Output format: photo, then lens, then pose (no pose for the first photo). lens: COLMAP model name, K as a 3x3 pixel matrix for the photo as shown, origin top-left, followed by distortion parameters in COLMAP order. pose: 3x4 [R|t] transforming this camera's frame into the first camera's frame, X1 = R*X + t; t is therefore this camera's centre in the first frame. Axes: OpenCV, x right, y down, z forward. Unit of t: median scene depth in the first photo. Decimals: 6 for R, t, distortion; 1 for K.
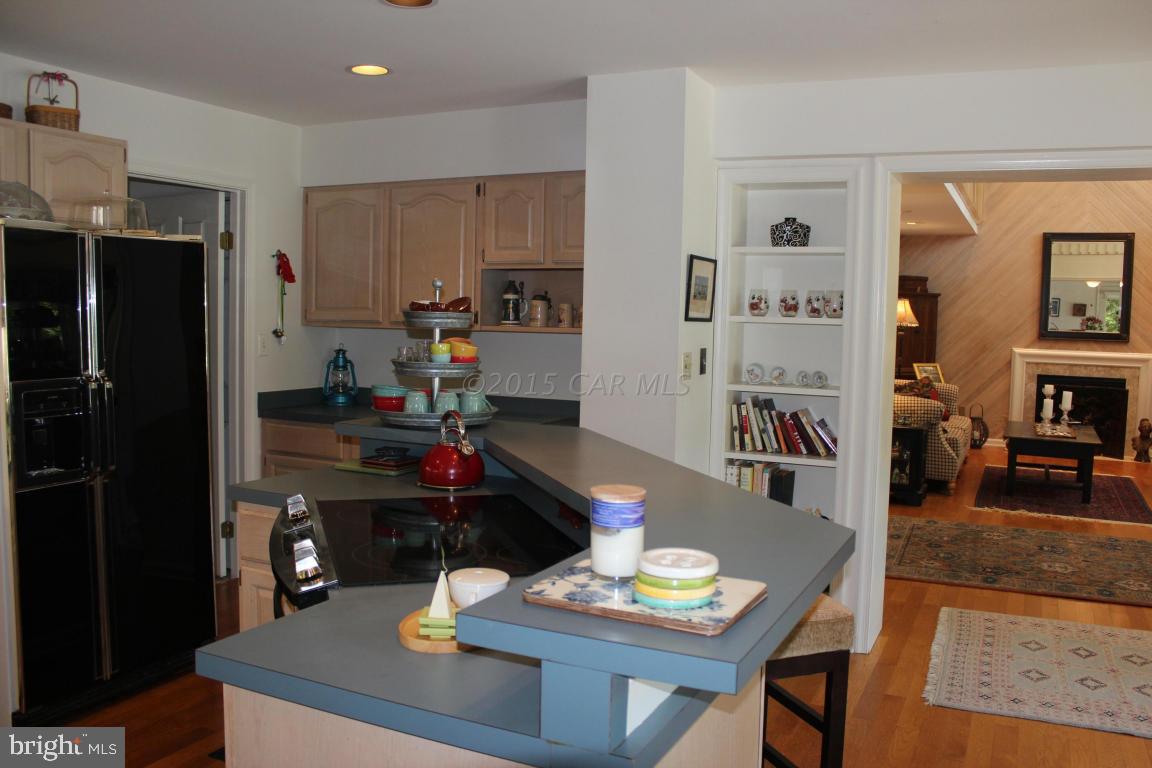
lens RADIAL K [[956.2, 0, 575.5], [0, 956.2, 373.4], [0, 0, 1]] dist [-0.186980, 0.147370]
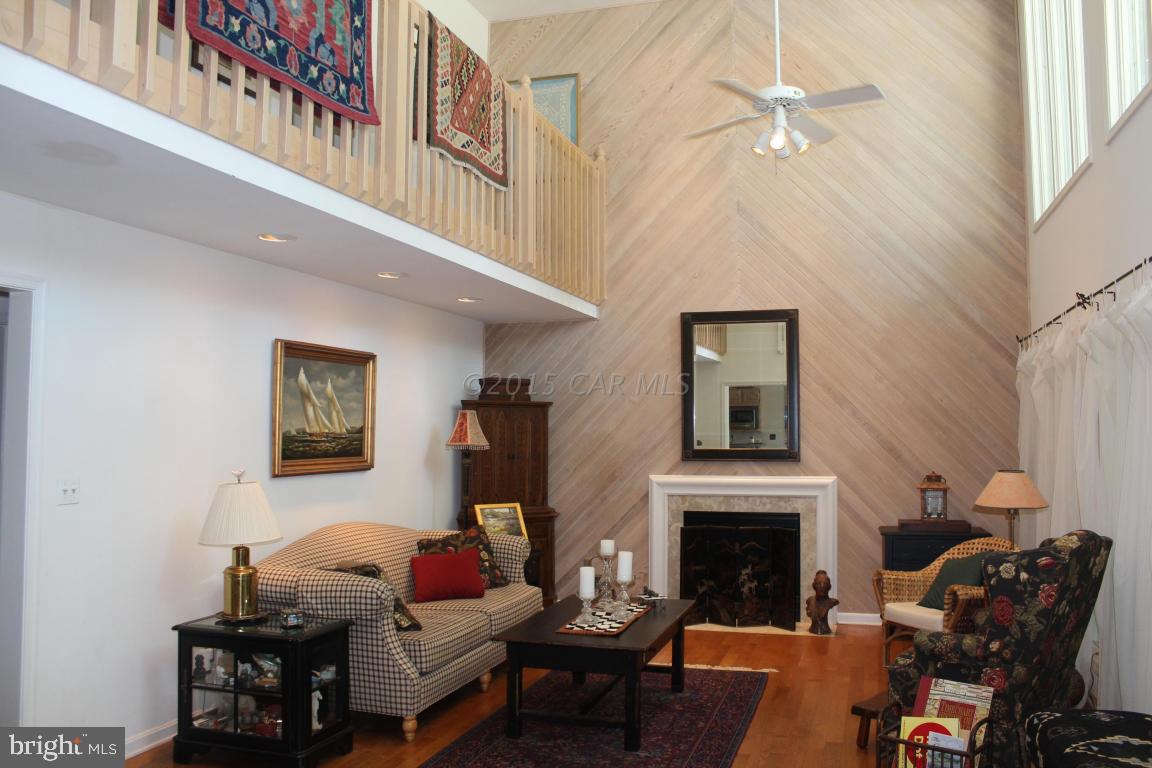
lens RADIAL K [[955.7, 0, 598.5], [0, 955.7, 380.3], [0, 0, 1]] dist [-0.170711, 0.156800]
pose [[0.985021, -0.014074, 0.171857, 0.321824], [0.034404, 0.992665, -0.115896, -0.016695], [-0.168965, 0.120072, 0.978281, 0.288846]]
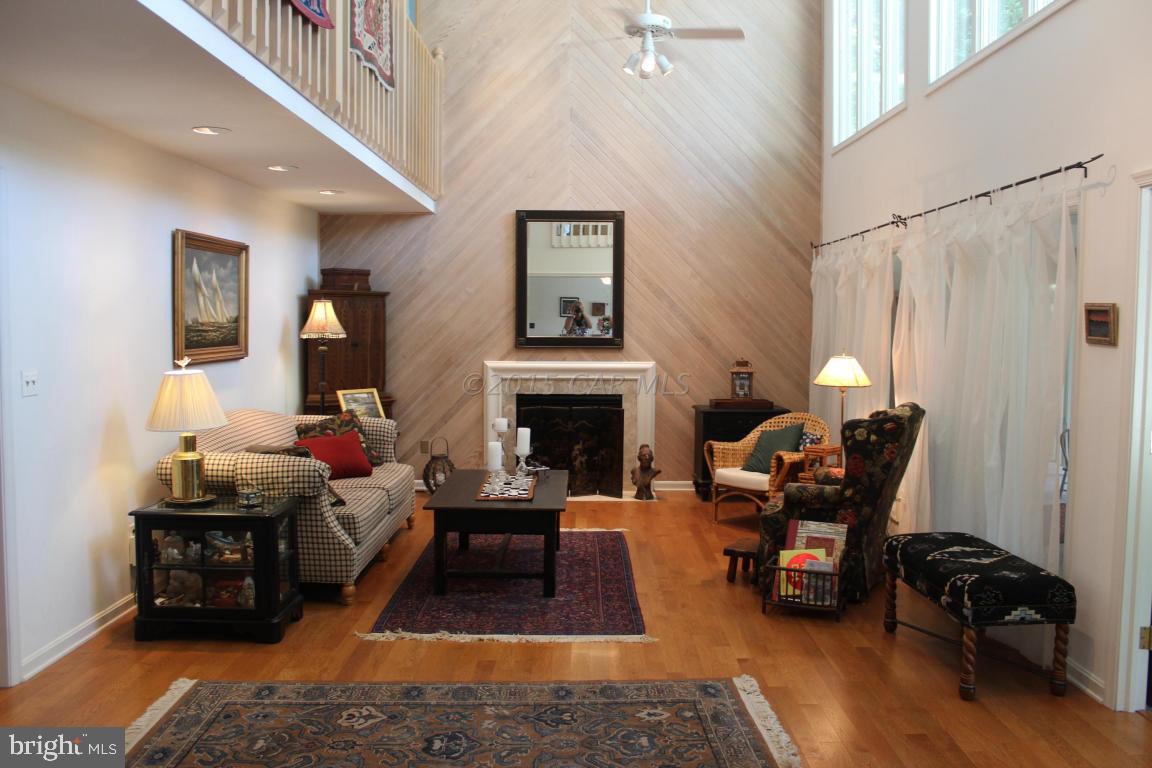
lens RADIAL K [[955.7, 0, 598.5], [0, 955.7, 380.3], [0, 0, 1]] dist [-0.170711, 0.156800]
pose [[0.889656, -0.045852, 0.454323, 0.205527], [0.044733, 0.998912, 0.013218, -0.018355], [-0.454434, 0.008564, 0.890739, 0.261803]]
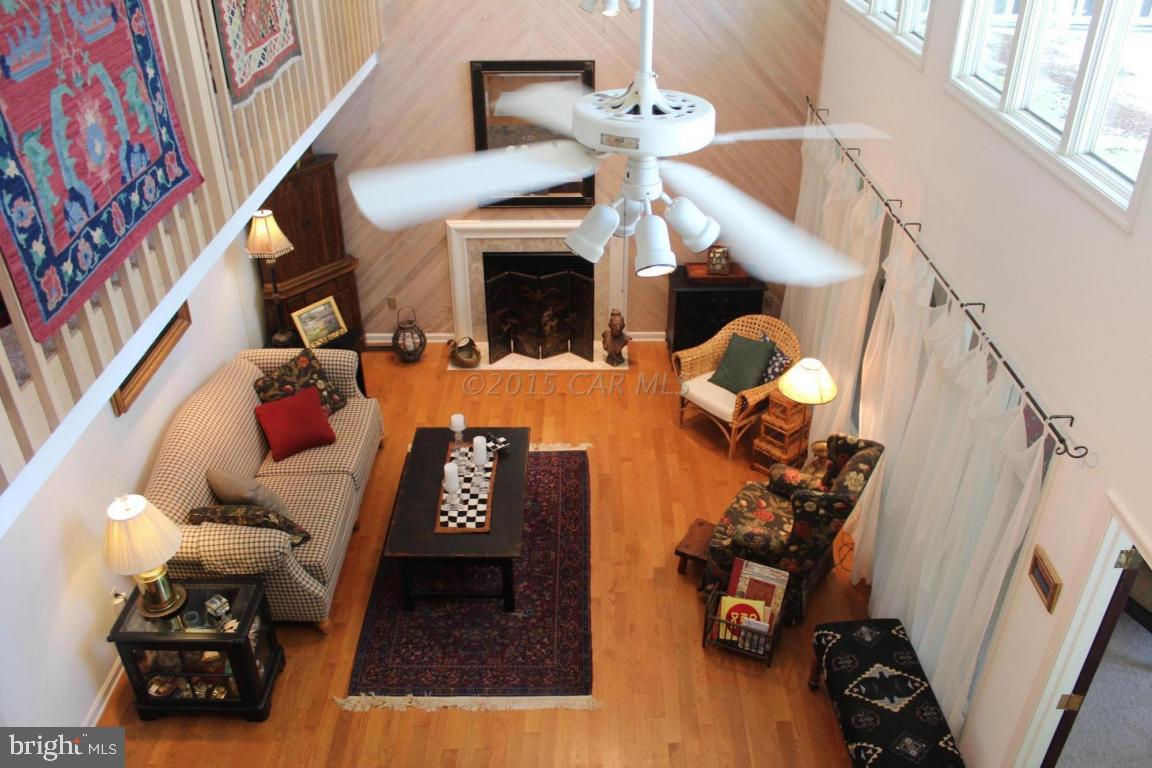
lens RADIAL K [[955.7, 0, 598.5], [0, 955.7, 380.3], [0, 0, 1]] dist [-0.170711, 0.156800]
pose [[0.891690, -0.253775, 0.374817, 0.282038], [0.047577, 0.876014, 0.479933, -0.277742], [-0.450139, -0.410118, 0.793207, 0.322842]]
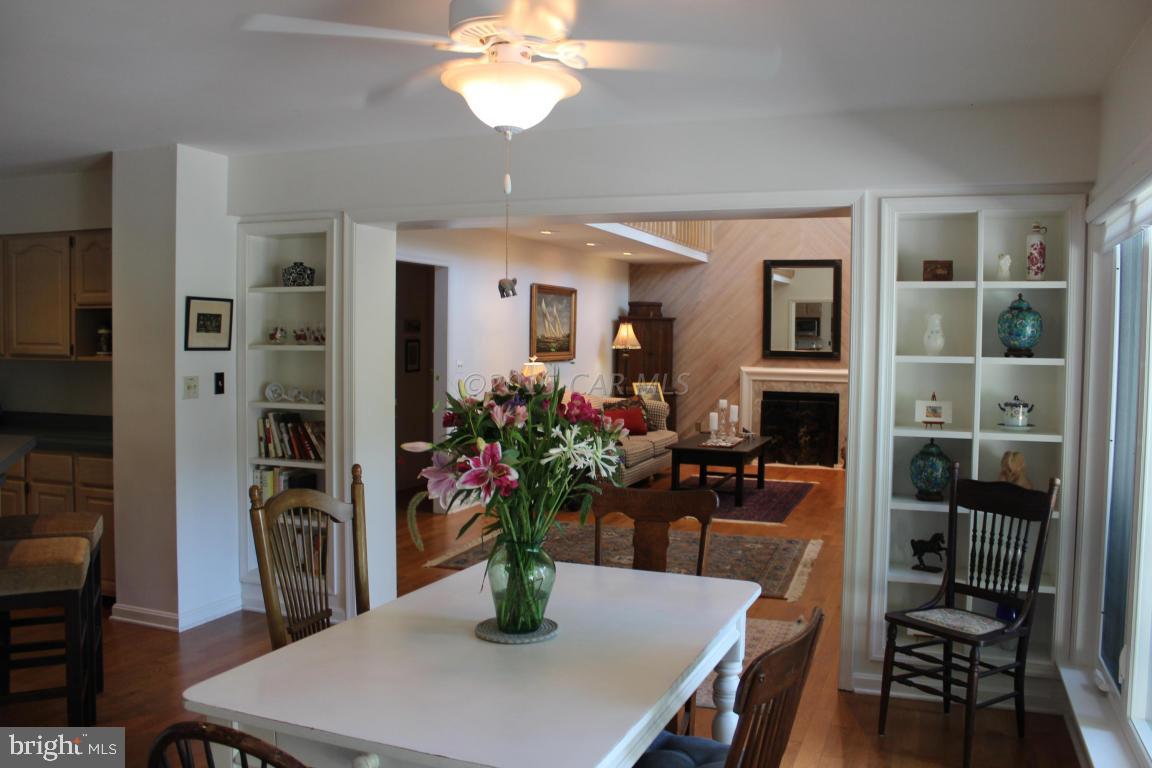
lens RADIAL K [[955.7, 0, 598.5], [0, 955.7, 380.3], [0, 0, 1]] dist [-0.170711, 0.156800]
pose [[0.994588, -0.016539, 0.102573, 0.201544], [0.018537, 0.999656, -0.018562, 0.005989], [-0.102231, 0.020363, 0.994552, -0.094049]]
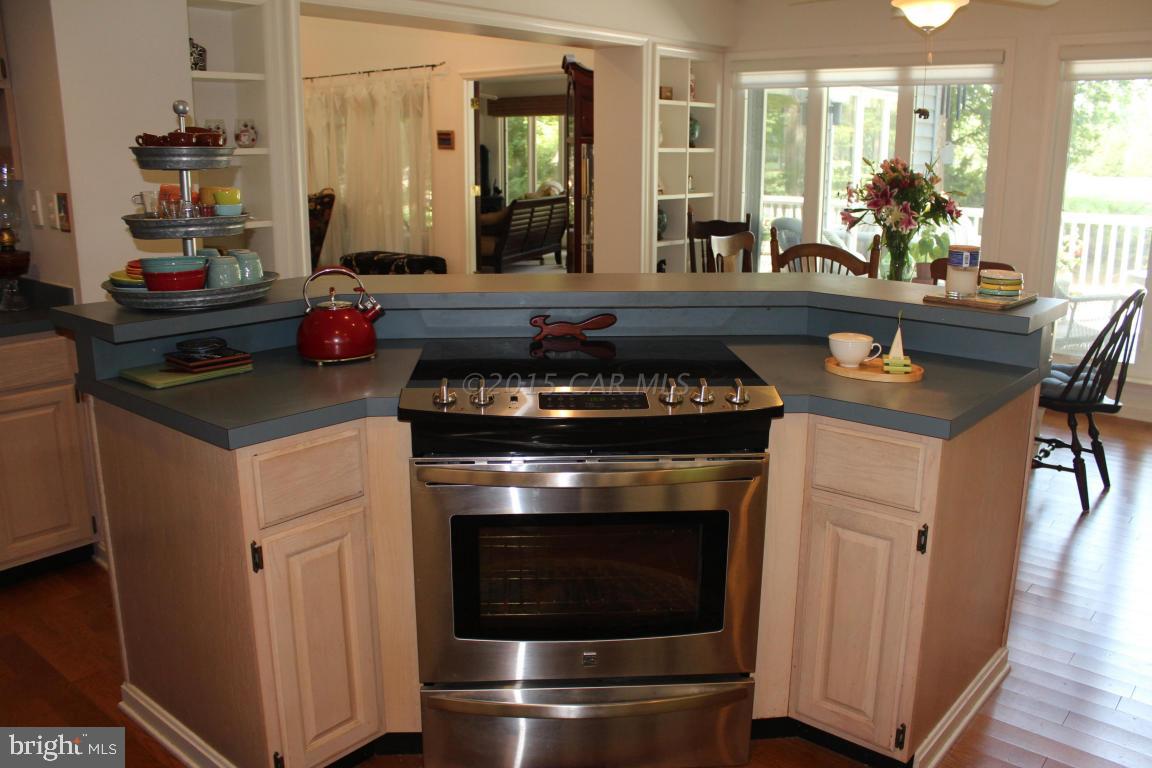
lens RADIAL K [[955.7, 0, 598.5], [0, 955.7, 380.3], [0, 0, 1]] dist [-0.170711, 0.156800]
pose [[0.241072, -0.249278, 0.937947, -0.246427], [0.065117, 0.968427, 0.240642, -0.012850], [-0.968320, 0.003064, 0.249693, 0.161163]]
